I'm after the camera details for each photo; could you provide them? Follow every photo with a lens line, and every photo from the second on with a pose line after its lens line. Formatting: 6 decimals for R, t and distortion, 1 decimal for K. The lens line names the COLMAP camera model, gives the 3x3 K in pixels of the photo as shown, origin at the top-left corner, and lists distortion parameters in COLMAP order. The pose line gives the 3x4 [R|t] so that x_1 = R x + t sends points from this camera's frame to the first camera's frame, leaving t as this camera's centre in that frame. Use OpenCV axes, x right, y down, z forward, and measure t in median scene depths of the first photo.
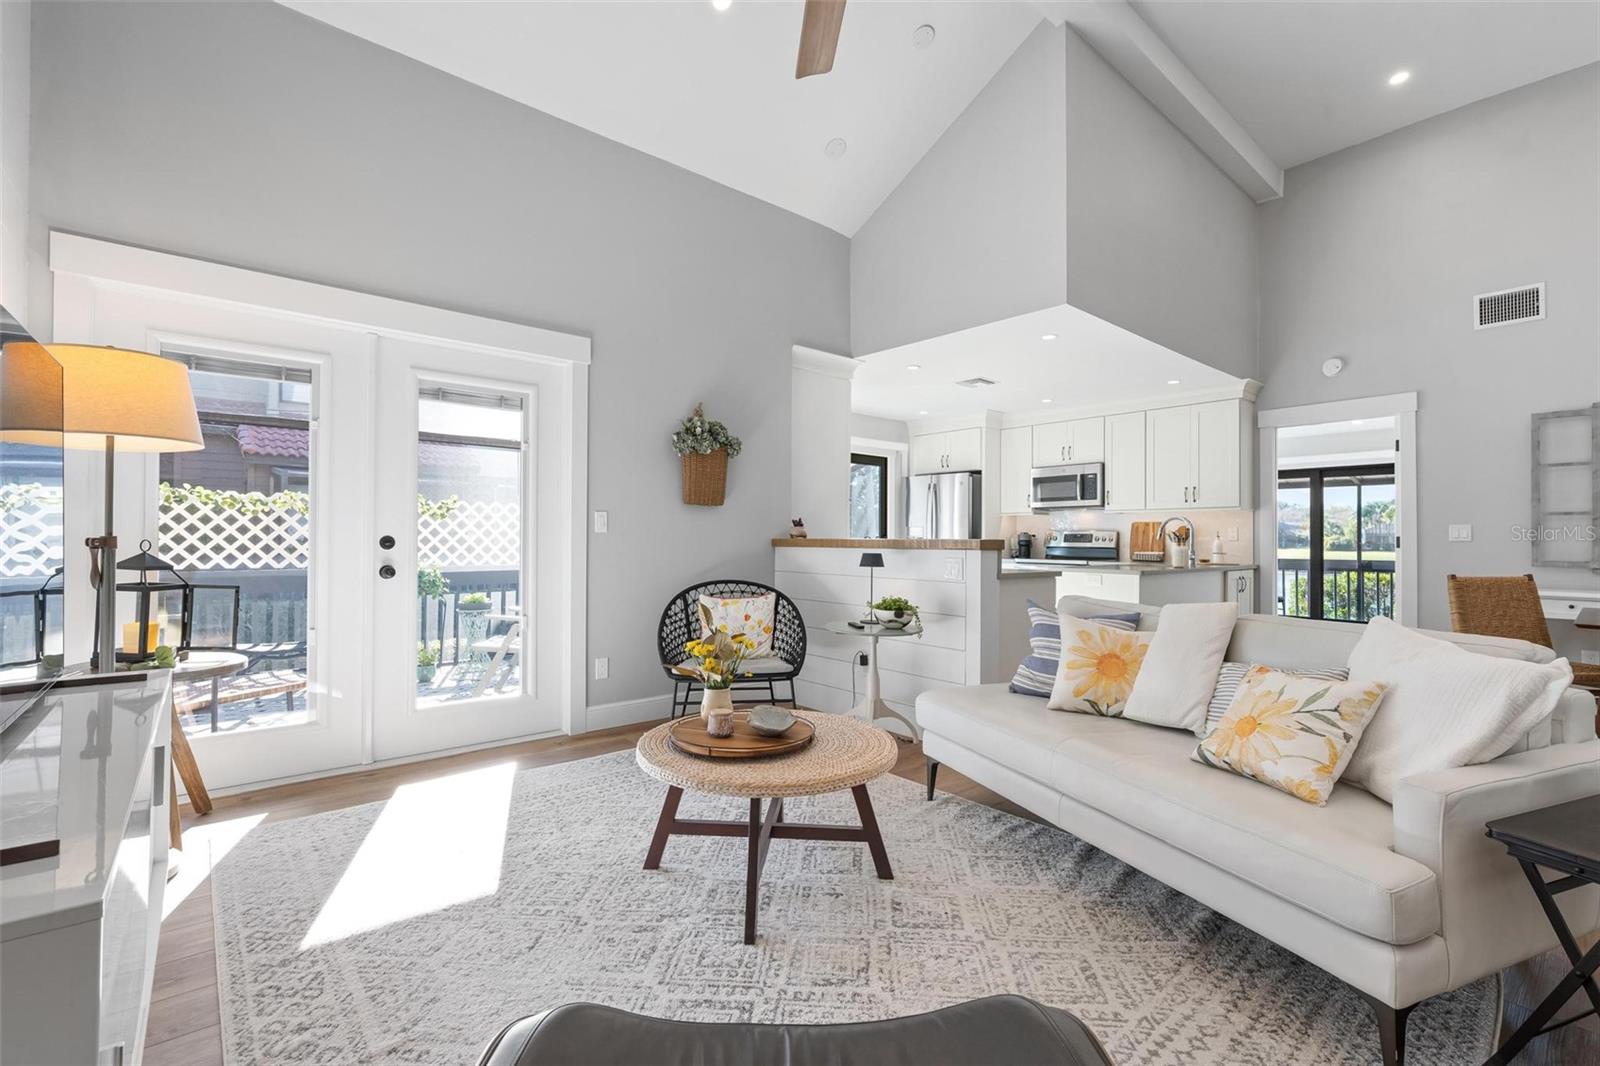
lens RADIAL K [[707.1, 0, 809.5], [0, 707.1, 532.2], [0, 0, 1]] dist [0.000492, 0.001039]
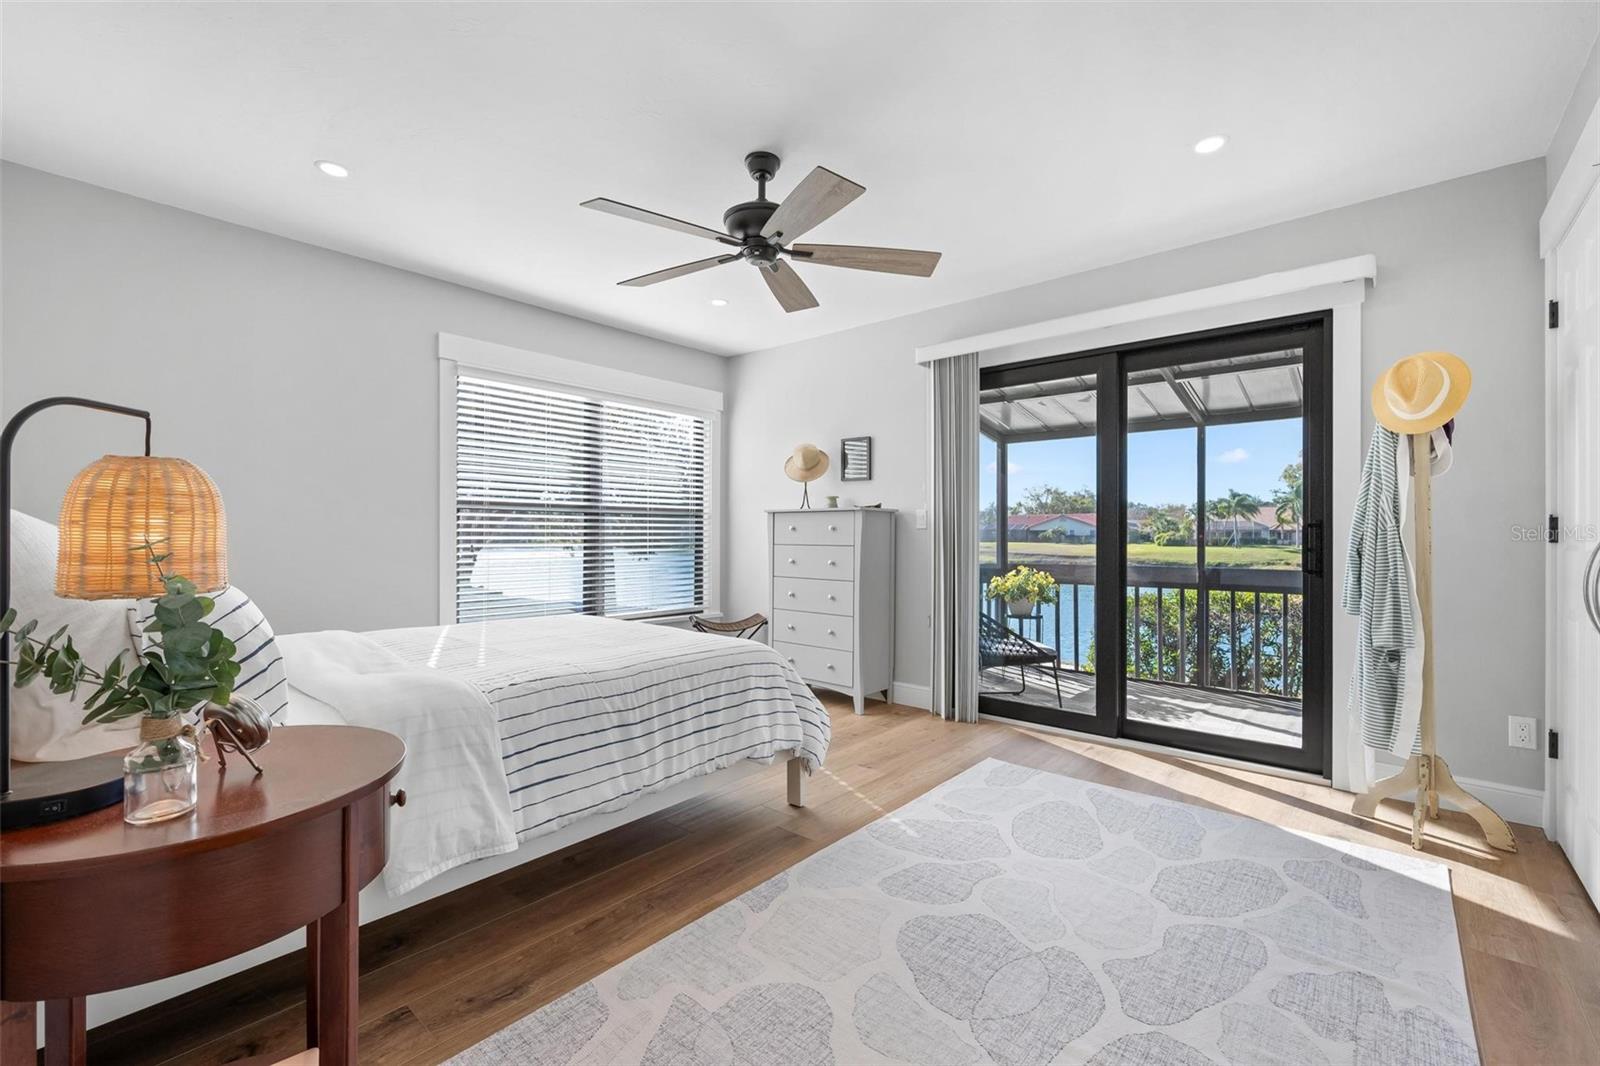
lens RADIAL K [[683.7, 0, 814.2], [0, 683.7, 537.0], [0, 0, 1]] dist [0.001269, 0.000015]
pose [[0.987793, -0.003559, 0.155730, 0.908672], [0.001391, 0.999901, 0.014030, 0.025377], [-0.155765, -0.013642, 0.987700, 1.191618]]
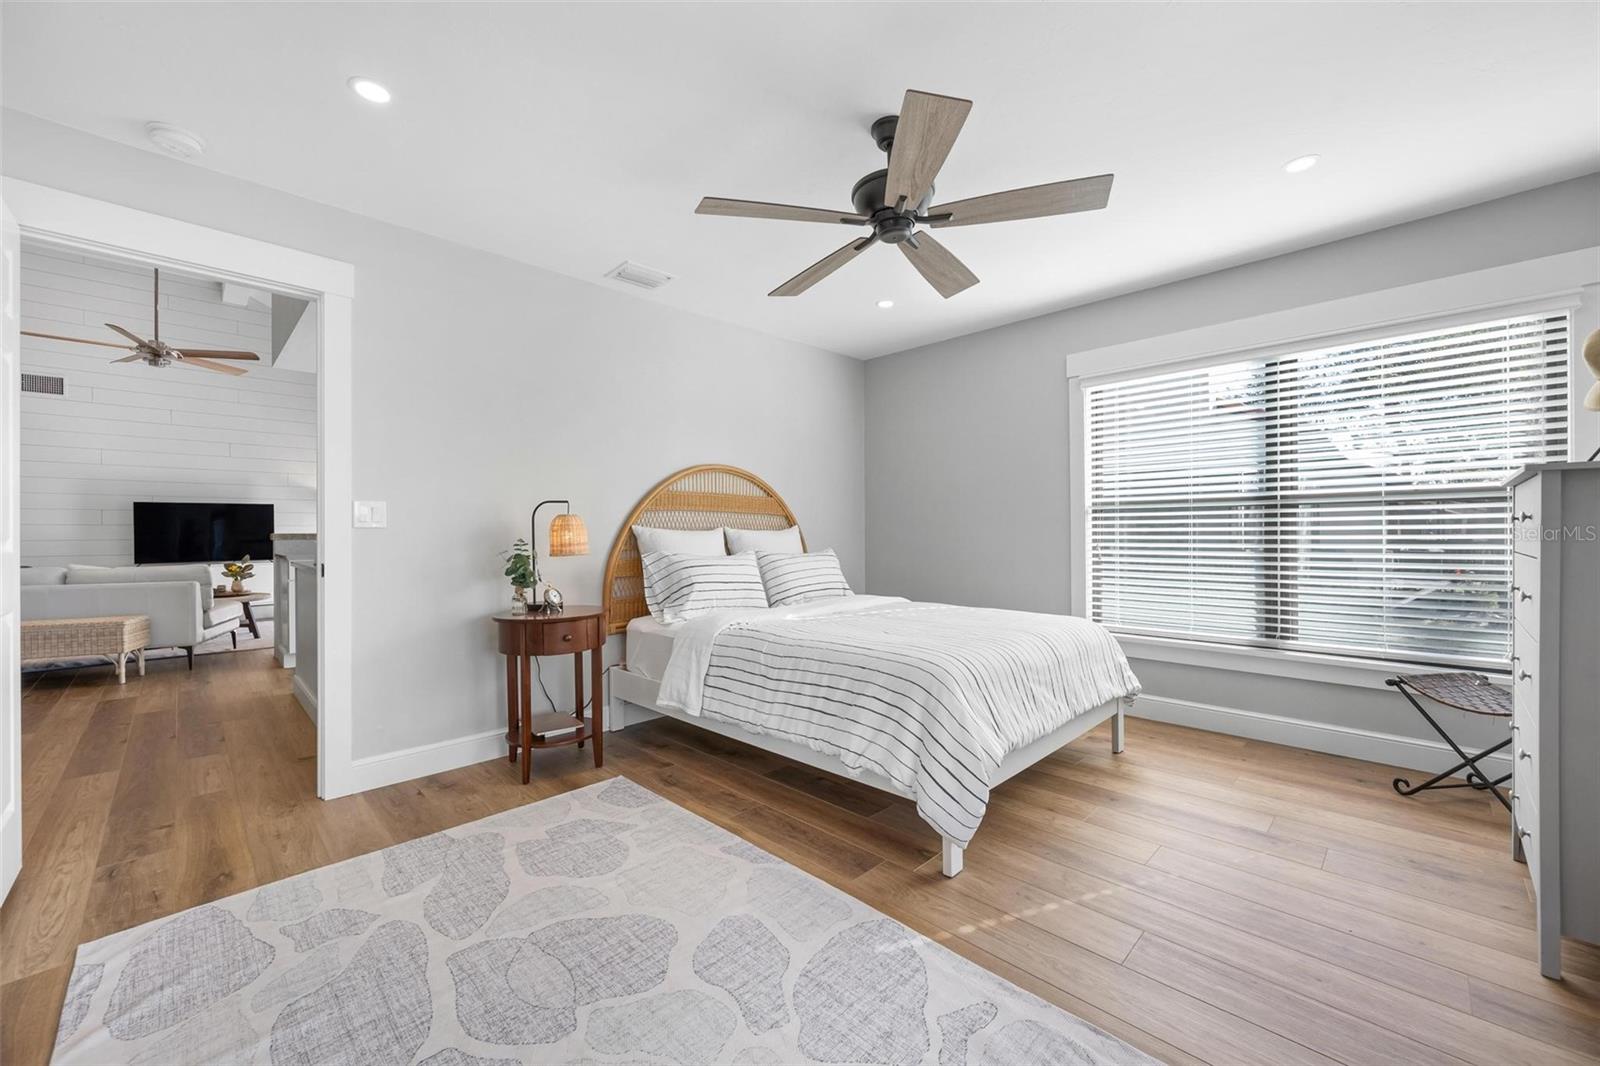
lens RADIAL K [[632.2, 0, 800.5], [0, 632.2, 534.7], [0, 0, 1]] dist [-0.002321, 0.000834]
pose [[0.060958, -0.005170, -0.998127, 1.393144], [0.016687, 0.999852, -0.004160, 0.030840], [0.998001, -0.016403, 0.061036, 1.626909]]
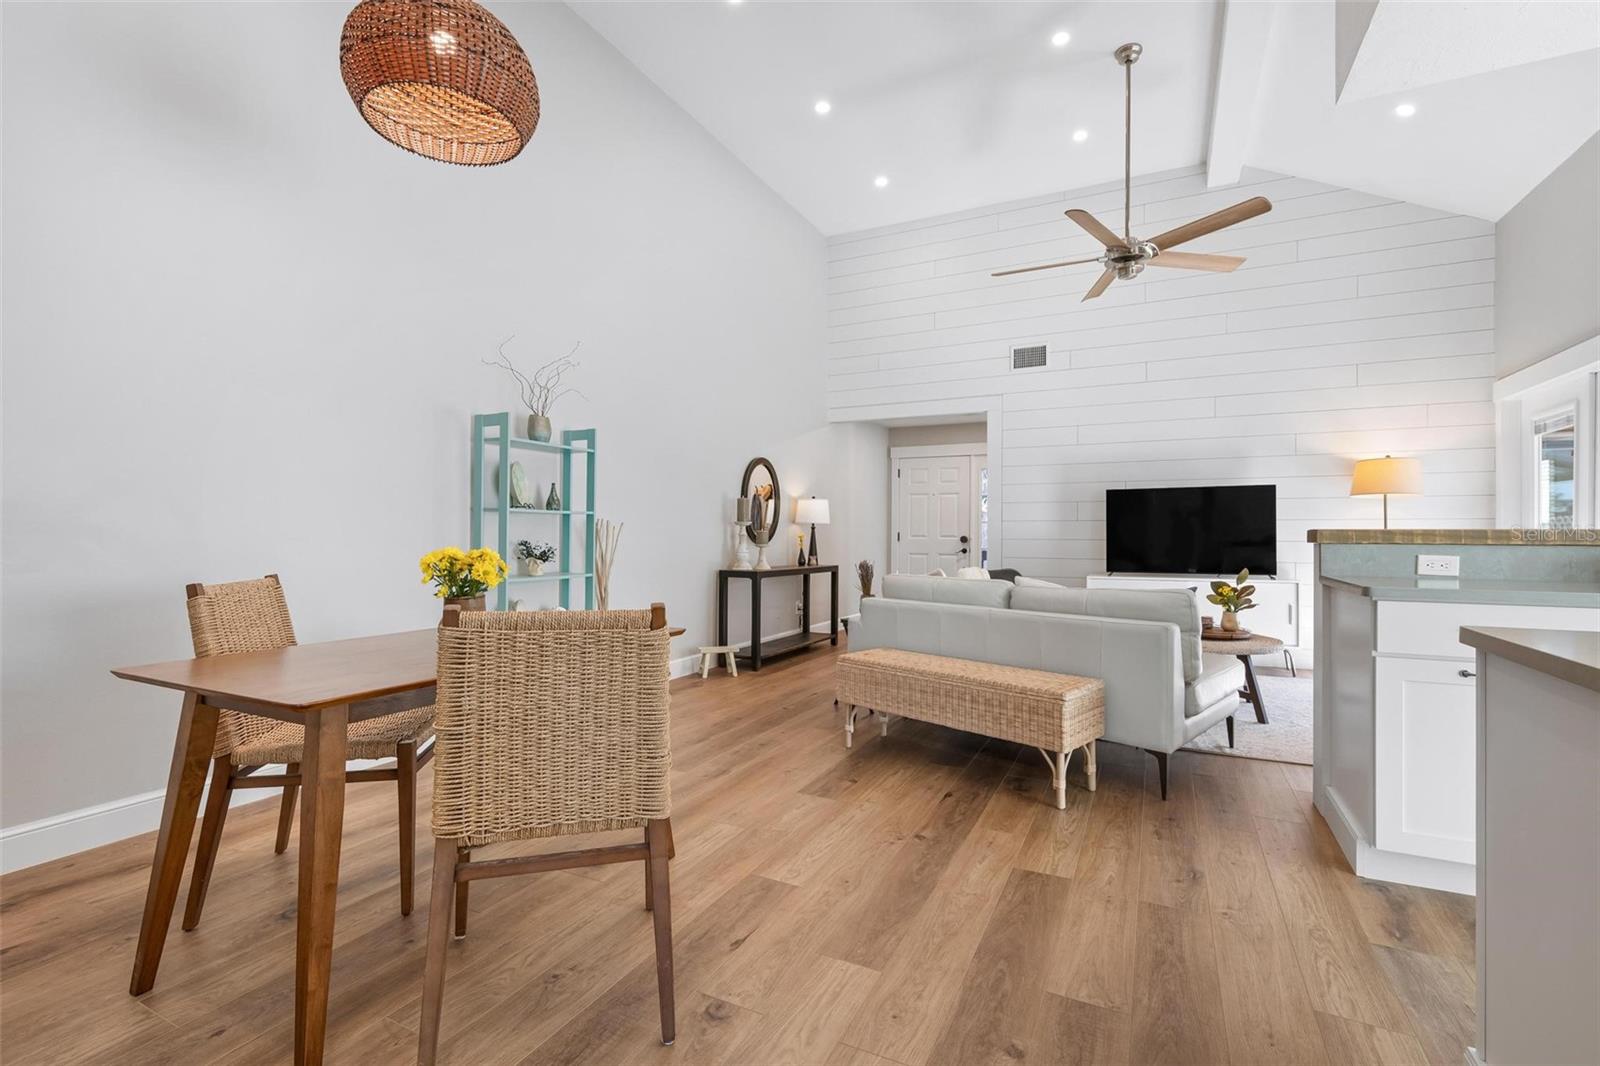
lens RADIAL K [[707.1, 0, 806.0], [0, 707.1, 532.5], [0, 0, 1]] dist [0.000492, 0.001039]
pose [[-0.924537, -0.009770, -0.380967, 0.787655], [-0.004878, 0.999893, -0.013804, 0.018712], [0.381061, -0.010904, -0.924486, 1.111605]]
